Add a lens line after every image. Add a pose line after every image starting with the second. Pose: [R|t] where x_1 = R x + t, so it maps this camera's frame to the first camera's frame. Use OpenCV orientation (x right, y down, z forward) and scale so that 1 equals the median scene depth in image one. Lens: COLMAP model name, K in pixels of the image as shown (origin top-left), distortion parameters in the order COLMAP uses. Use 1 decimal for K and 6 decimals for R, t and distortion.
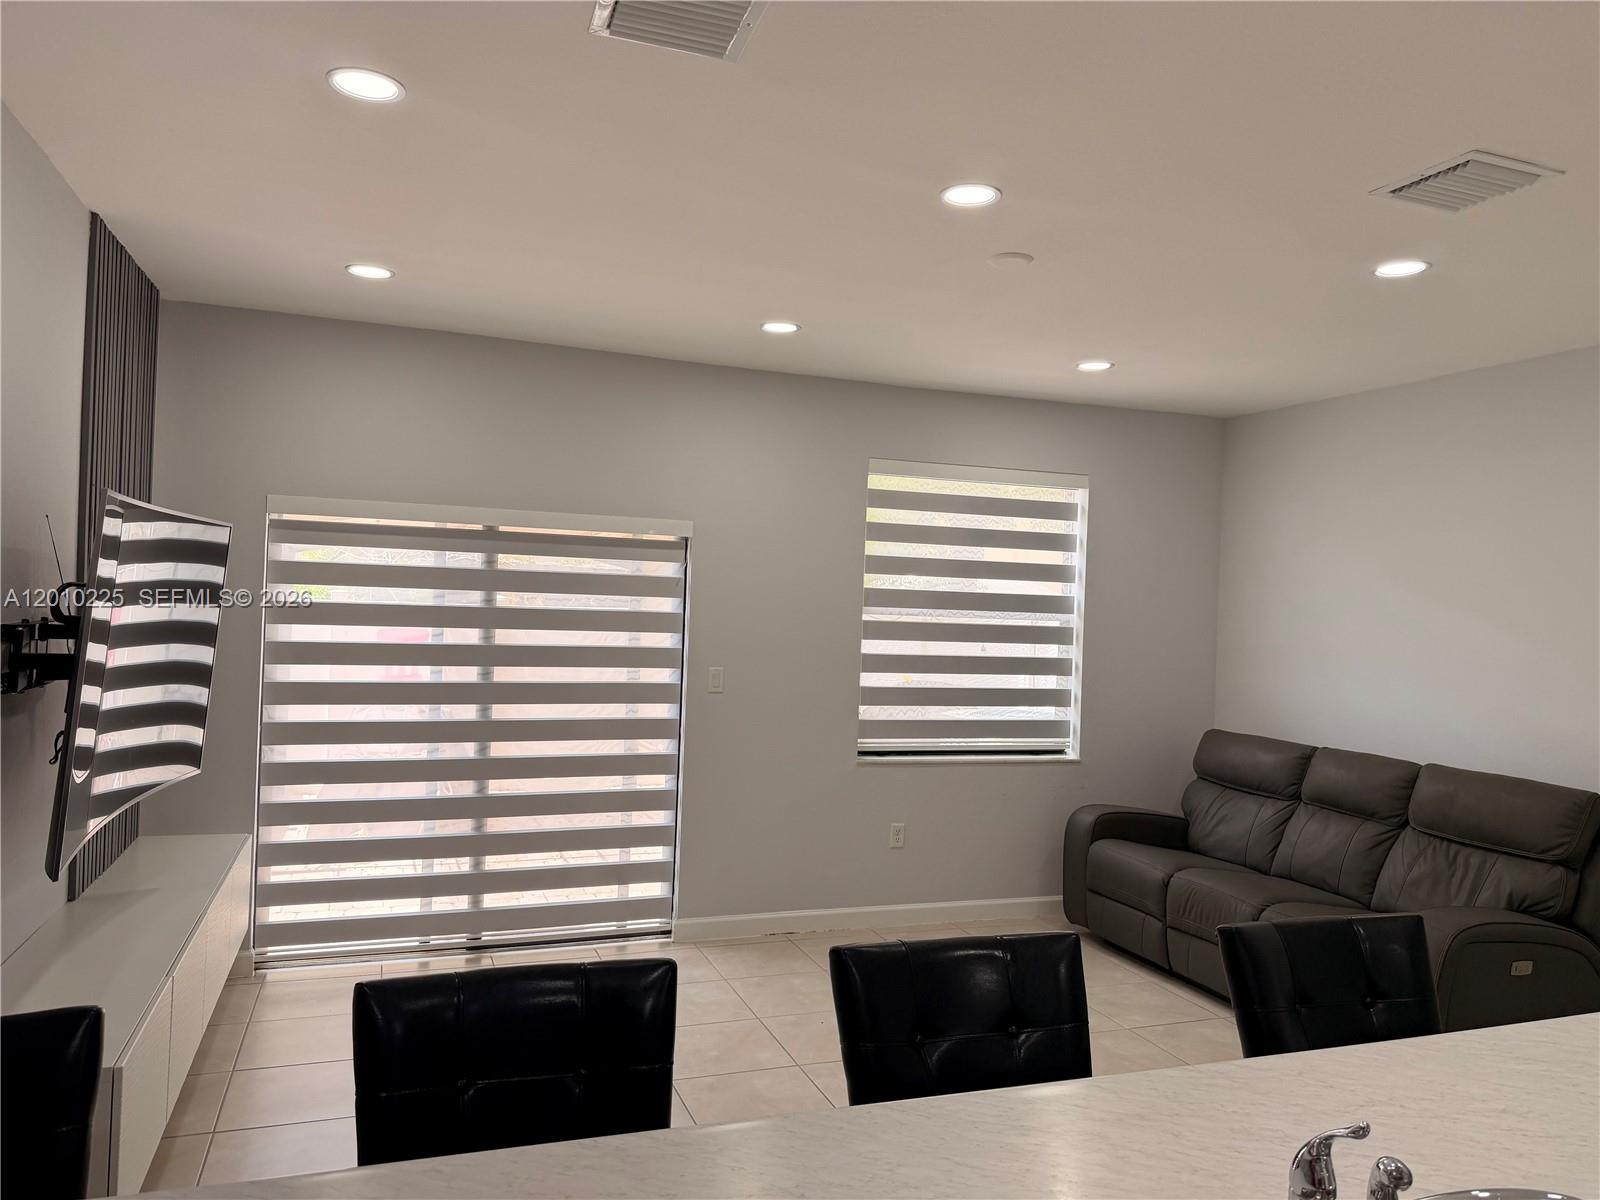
lens RADIAL K [[1108.8, 0, 791.4], [0, 1108.8, 593.7], [0, 0, 1]] dist [0.047825, -0.016062]
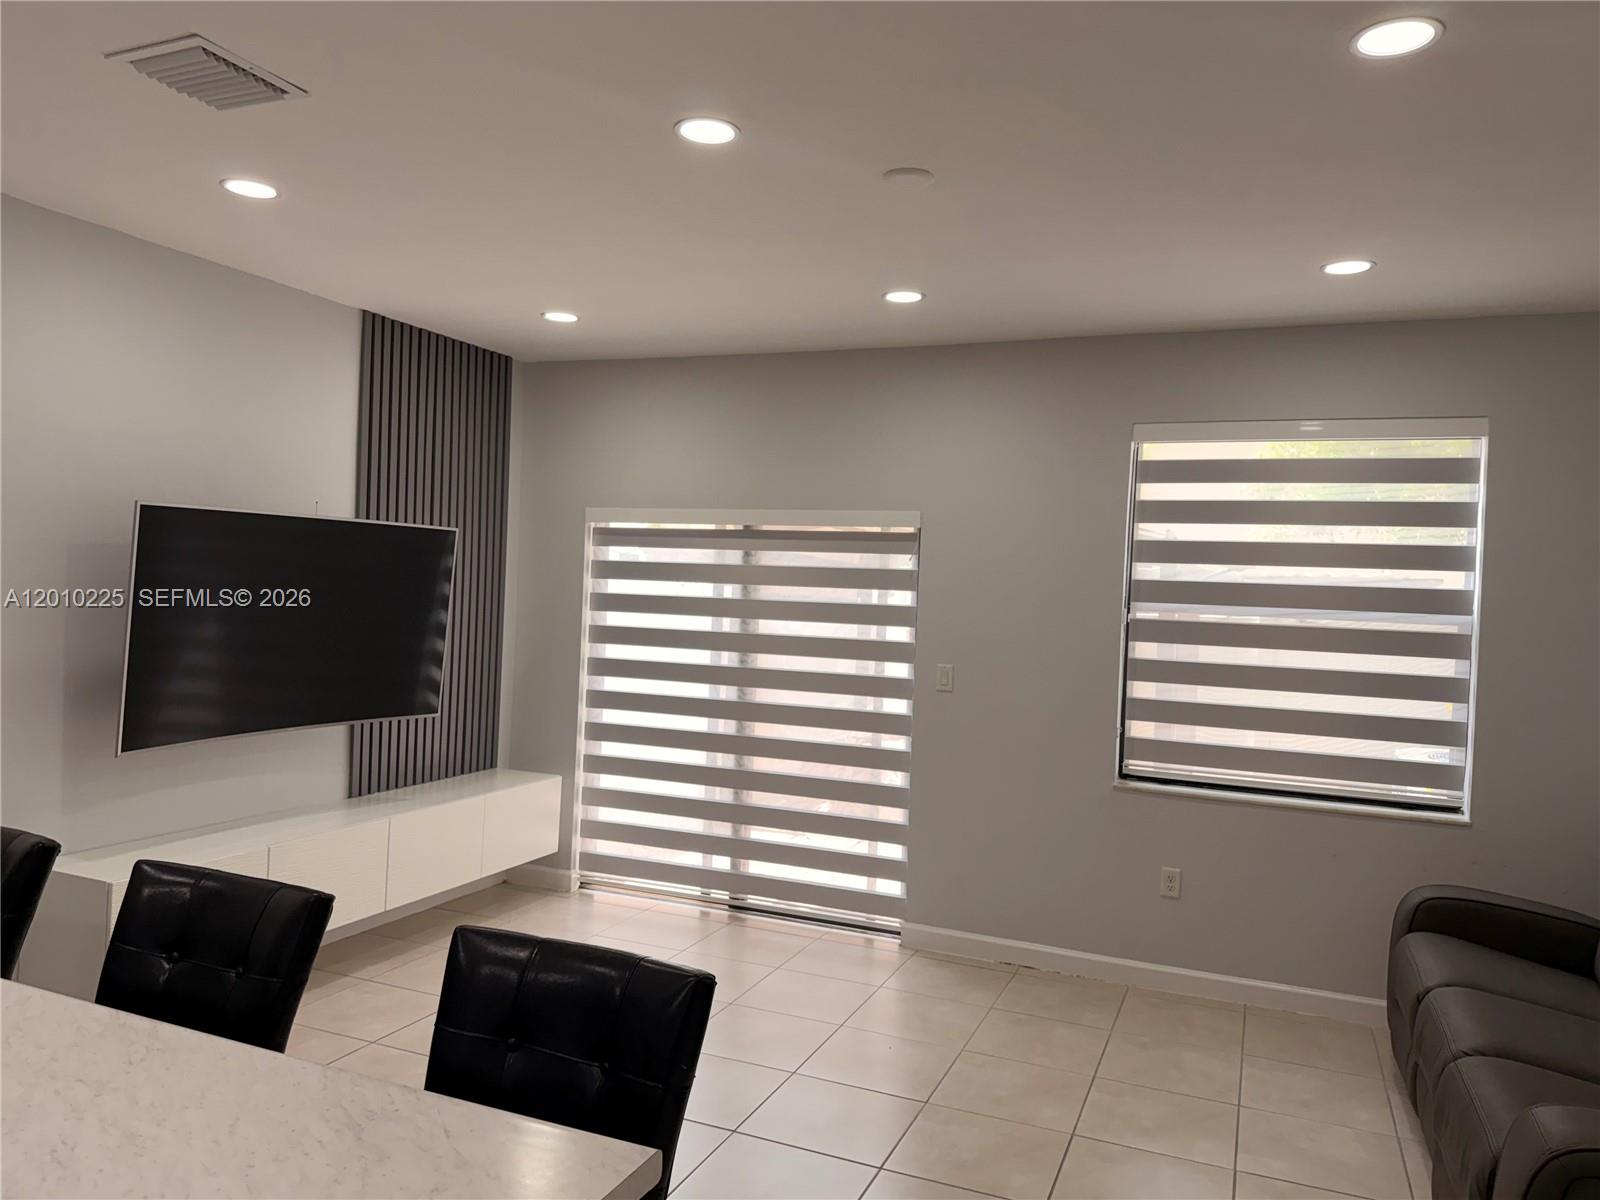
lens RADIAL K [[1108.8, 0, 797.0], [0, 1108.8, 605.6], [0, 0, 1]] dist [0.047825, -0.016062]
pose [[0.742618, 0.004445, -0.669701, 0.470415], [-0.006618, 0.999978, -0.000702, 0.017644], [0.669683, 0.004953, 0.742631, 0.211997]]
